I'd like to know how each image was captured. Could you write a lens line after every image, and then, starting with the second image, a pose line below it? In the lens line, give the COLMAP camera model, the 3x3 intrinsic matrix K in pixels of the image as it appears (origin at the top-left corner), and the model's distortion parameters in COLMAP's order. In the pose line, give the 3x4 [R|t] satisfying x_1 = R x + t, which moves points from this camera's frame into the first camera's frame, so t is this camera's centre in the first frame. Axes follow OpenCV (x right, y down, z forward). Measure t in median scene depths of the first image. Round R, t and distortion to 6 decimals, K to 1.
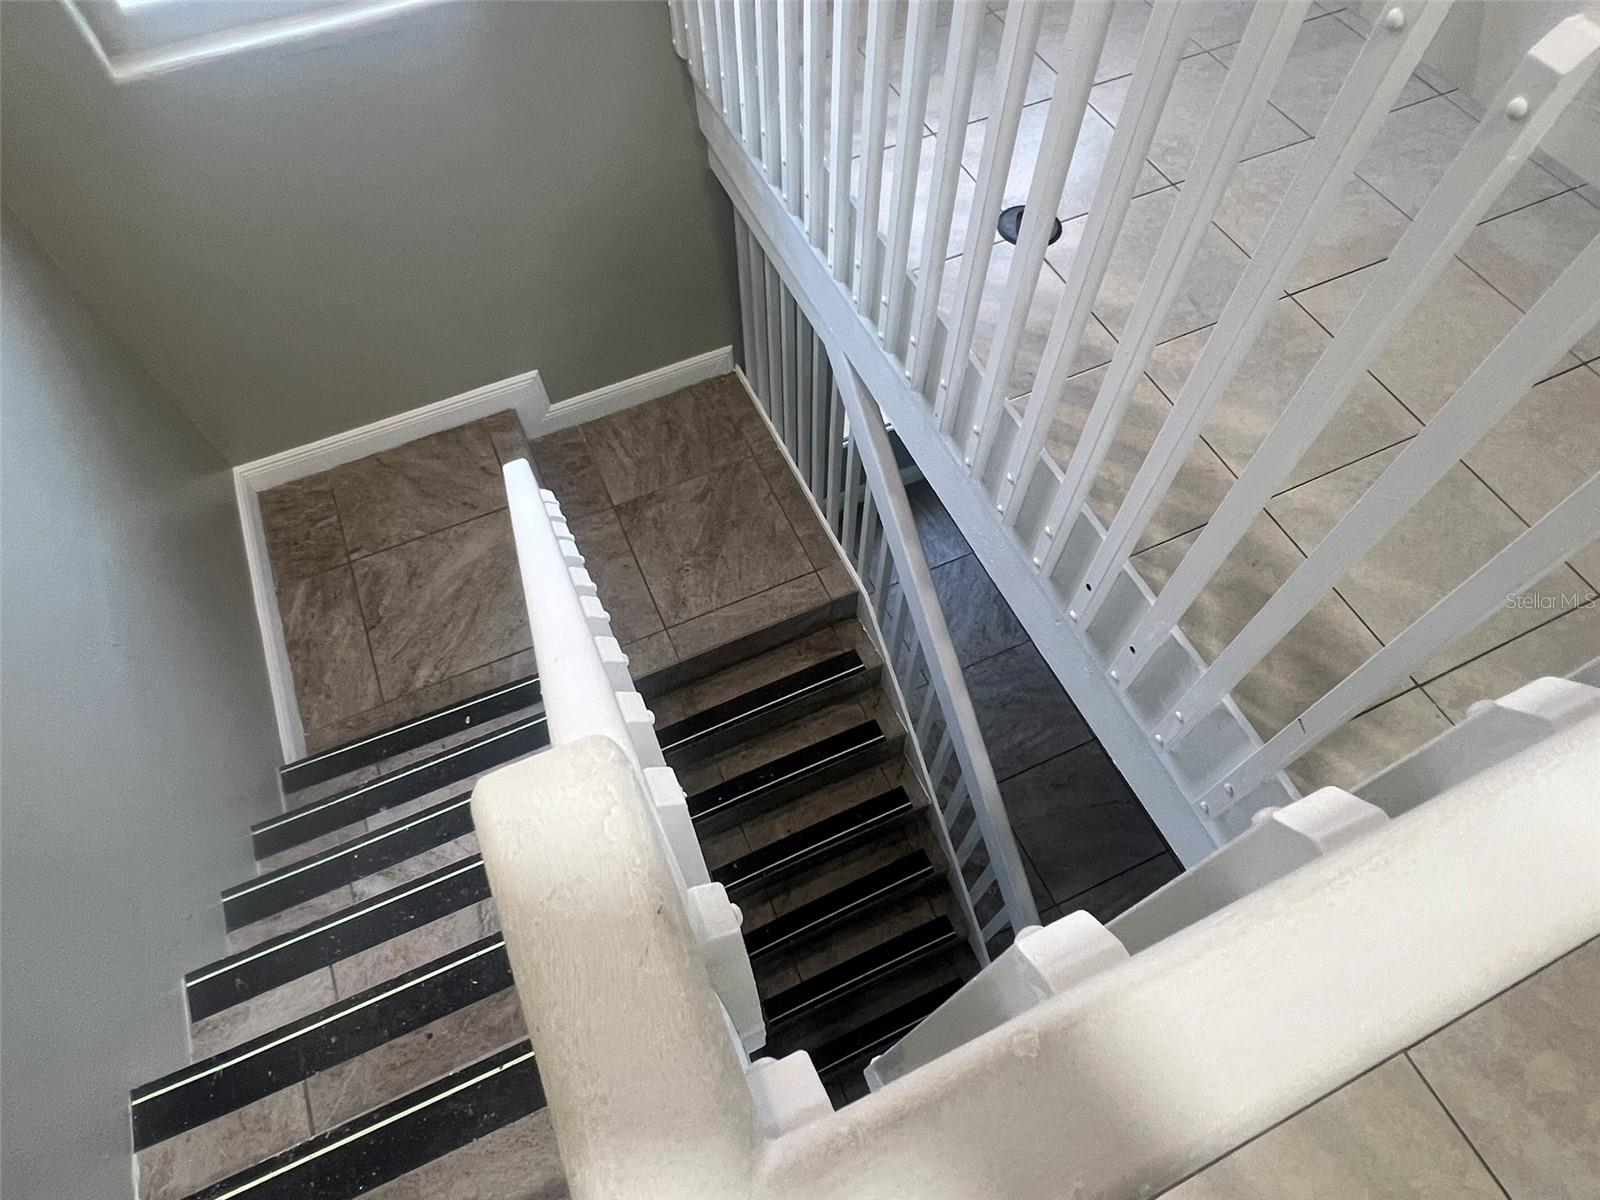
lens RADIAL K [[910.1, 0, 790.1], [0, 910.1, 604.8], [0, 0, 1]] dist [-0.000388, -0.000276]
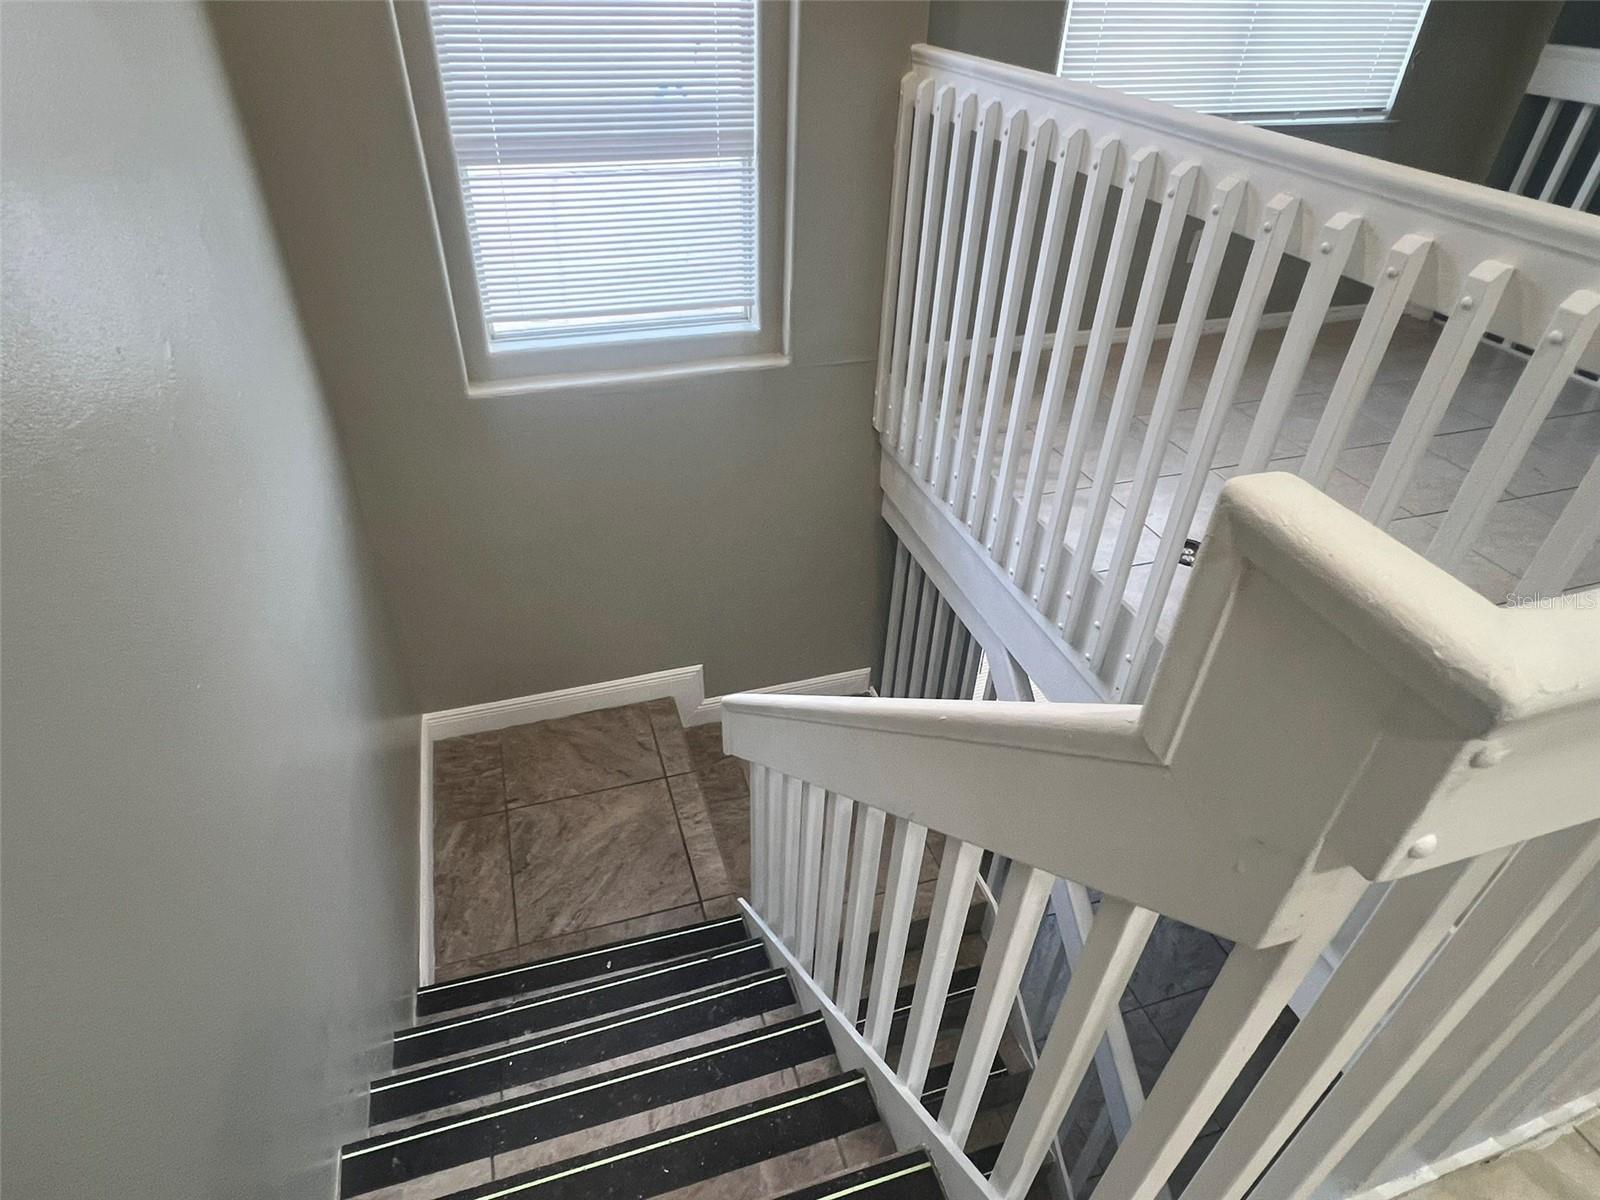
lens RADIAL K [[910.1, 0, 794.4], [0, 910.1, 612.6], [0, 0, 1]] dist [-0.000388, -0.000276]
pose [[0.992751, 0.100730, -0.065570, -0.109542], [-0.118612, 0.909222, -0.399058, 0.129574], [0.019421, 0.403943, 0.914578, -0.052183]]
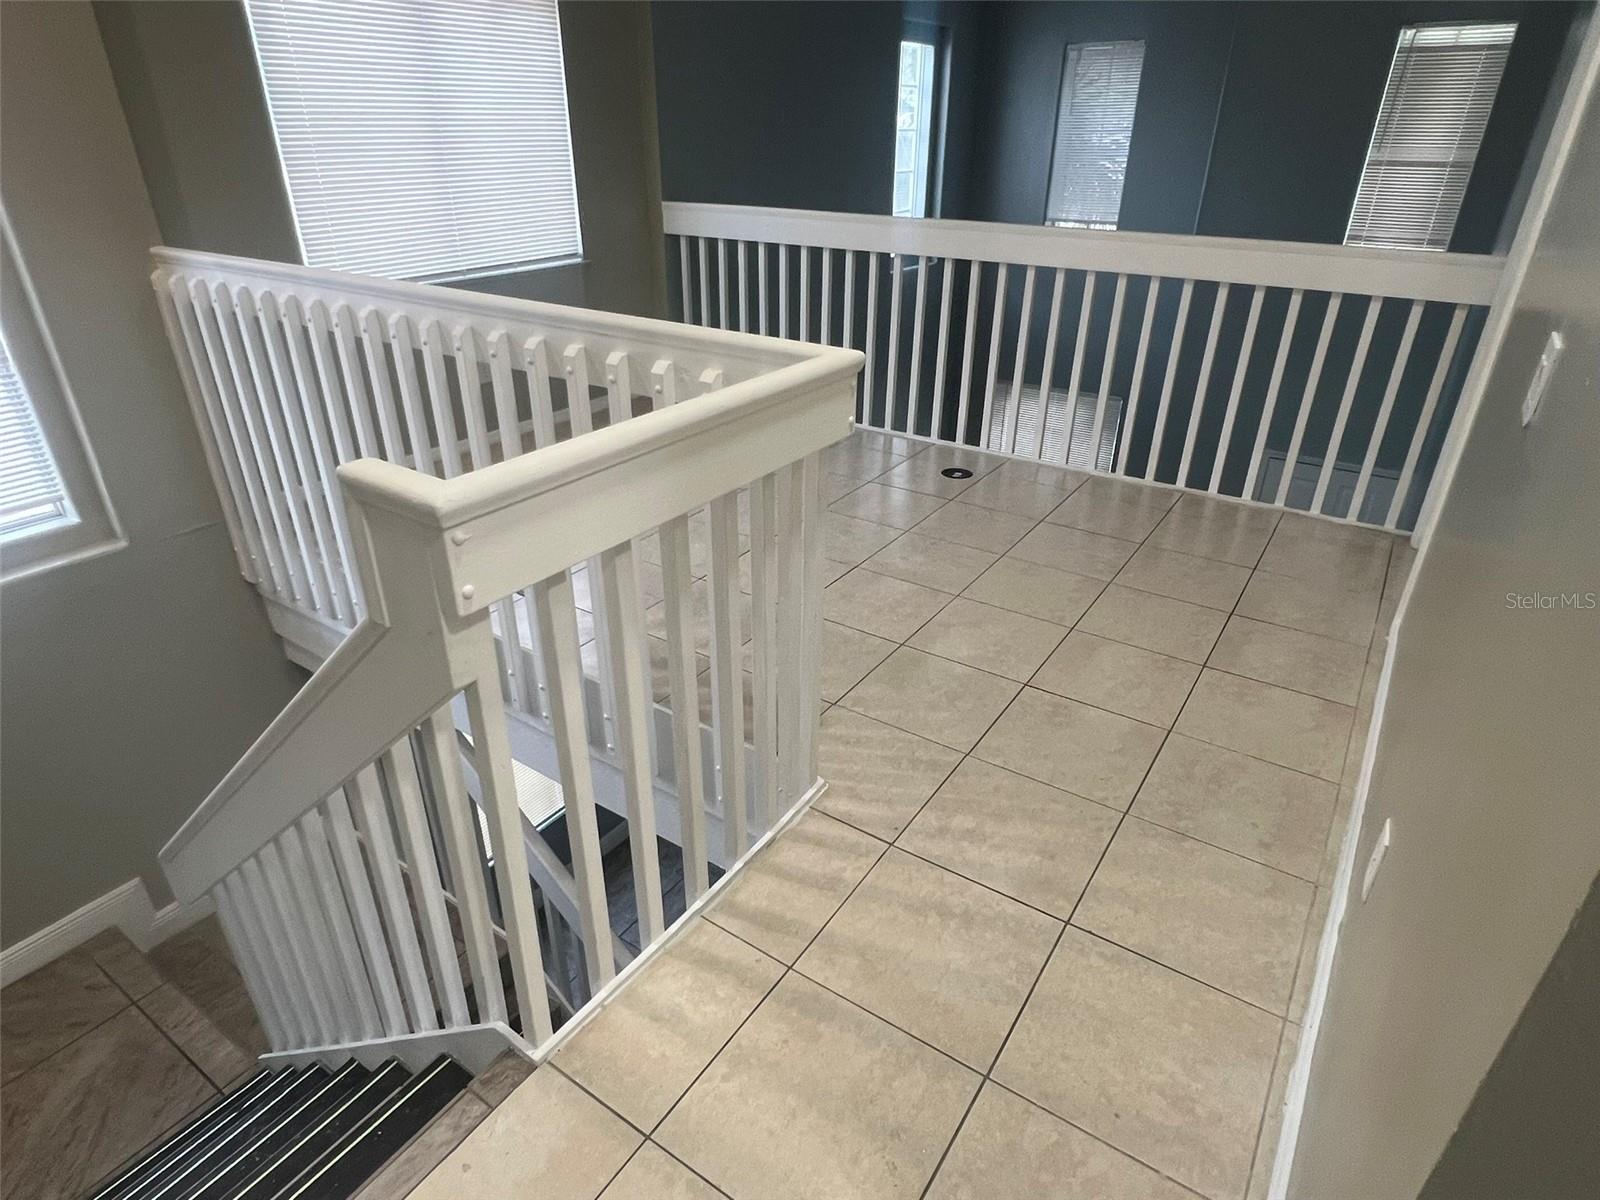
lens RADIAL K [[910.1, 0, 790.8], [0, 910.1, 607.4], [0, 0, 1]] dist [-0.000388, -0.000276]
pose [[0.854312, -0.228101, 0.467034, -0.064973], [0.444521, 0.786306, -0.429096, 0.304693], [-0.269355, 0.574189, 0.773146, -0.193529]]
